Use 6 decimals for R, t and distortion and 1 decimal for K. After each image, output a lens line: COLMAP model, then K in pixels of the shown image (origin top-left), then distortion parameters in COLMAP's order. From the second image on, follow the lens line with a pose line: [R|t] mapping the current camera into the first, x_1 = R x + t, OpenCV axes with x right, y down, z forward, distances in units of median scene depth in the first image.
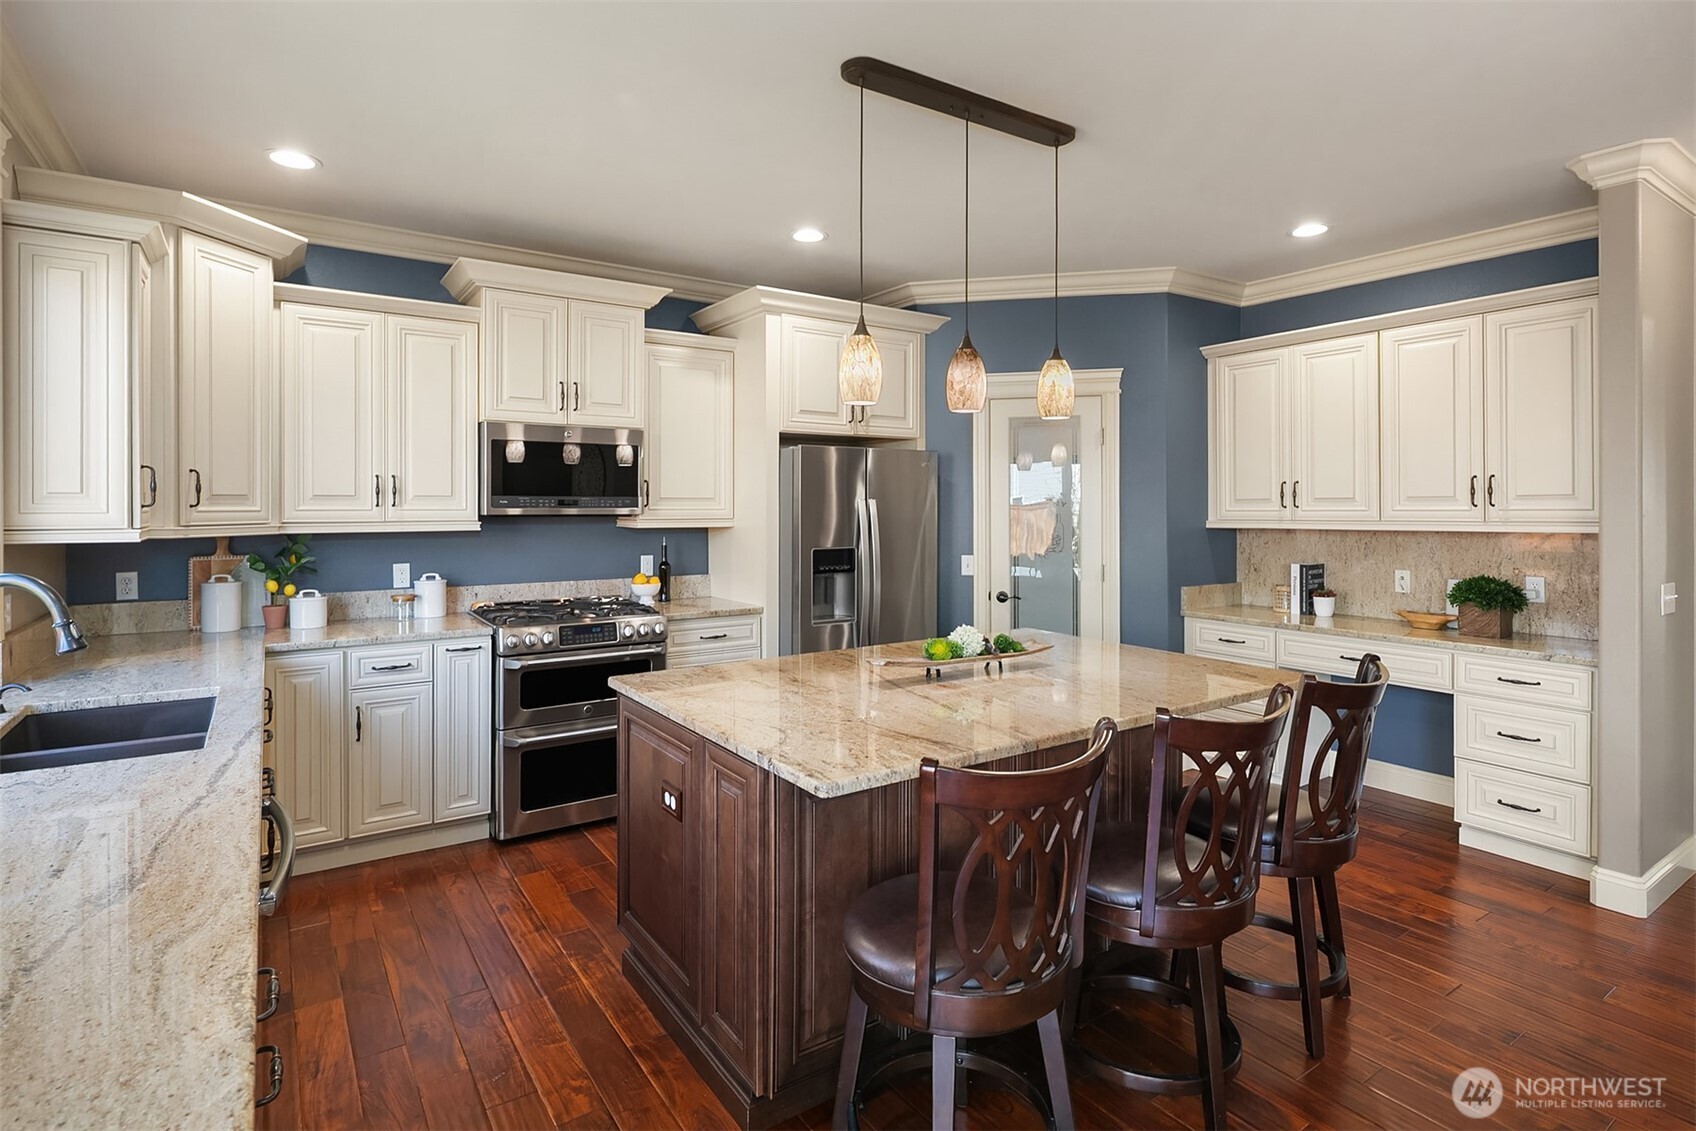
lens RADIAL K [[850.6, 0, 846.1], [0, 850.6, 493.0], [0, 0, 1]] dist [-0.001287, -0.001001]
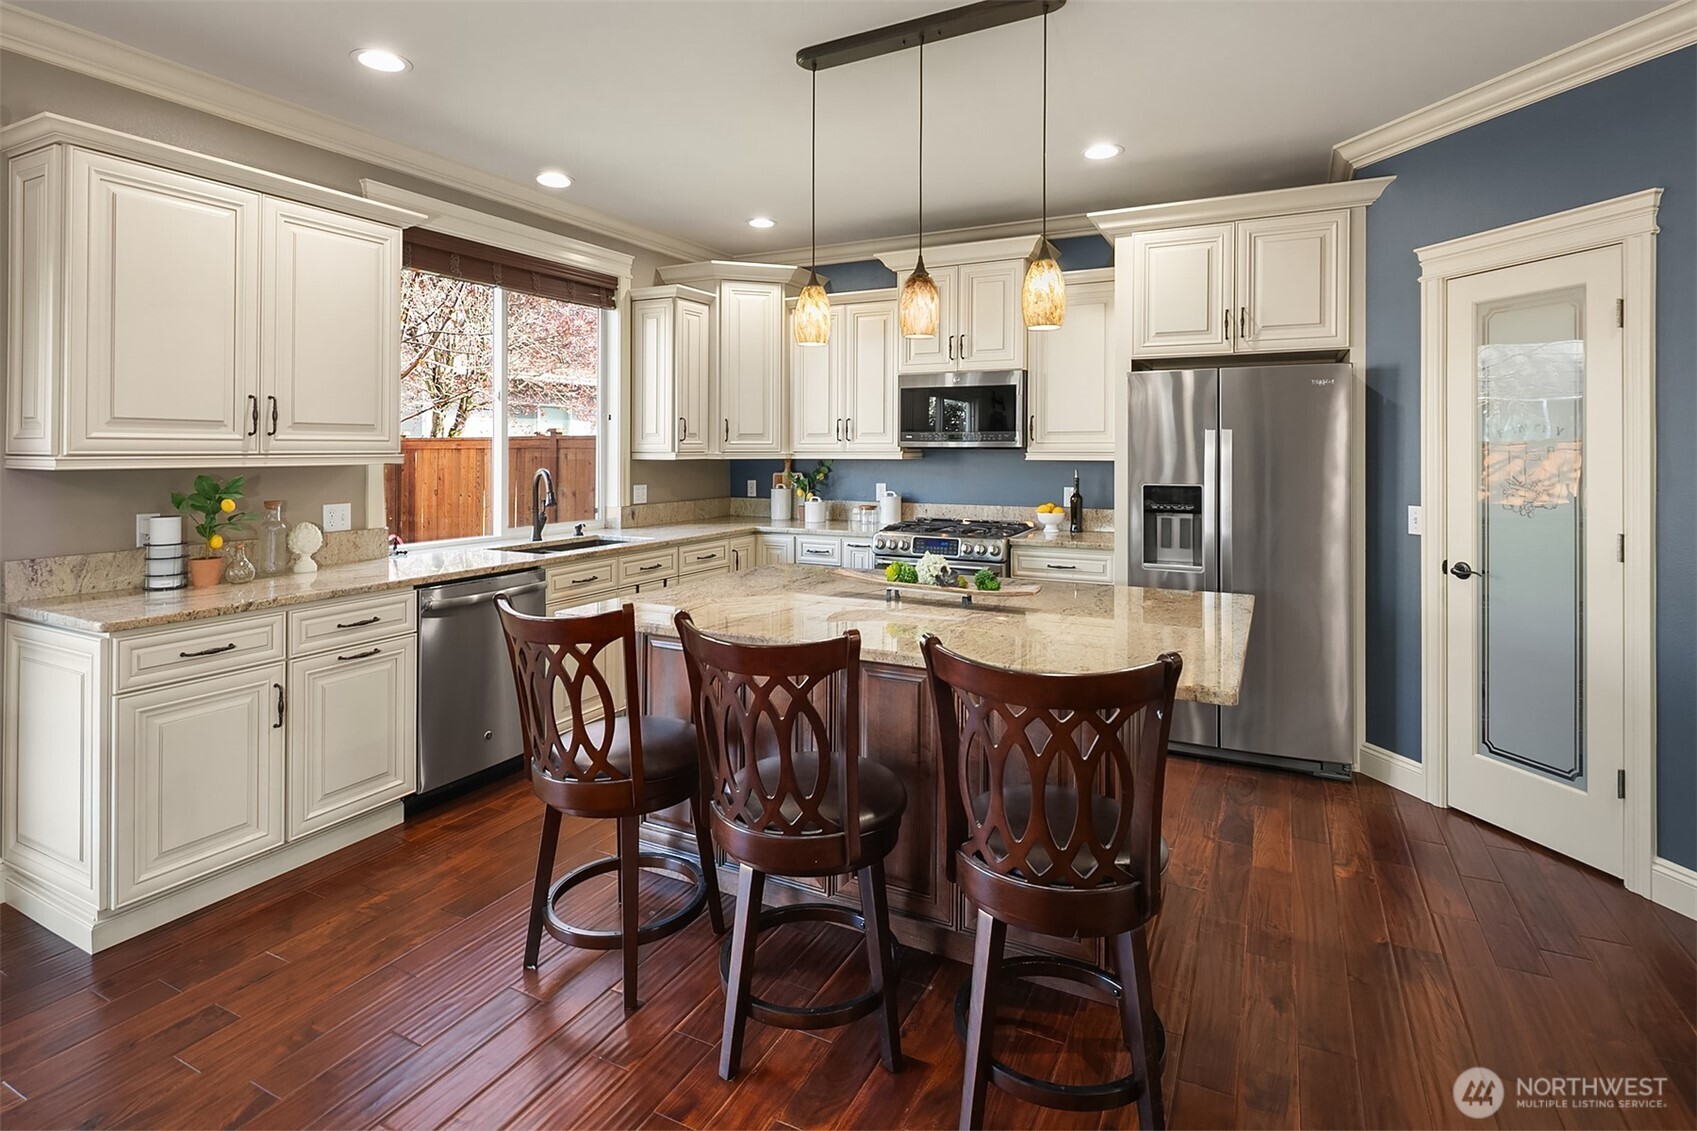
lens RADIAL K [[853.9, 0, 844.1], [0, 853.9, 442.2], [0, 0, 1]] dist [0.014240, -0.000607]
pose [[0.481737, -0.005886, -0.876296, 0.718523], [0.013072, 0.999914, 0.000470, 0.018009], [0.876218, -0.011681, 0.481773, 0.319663]]
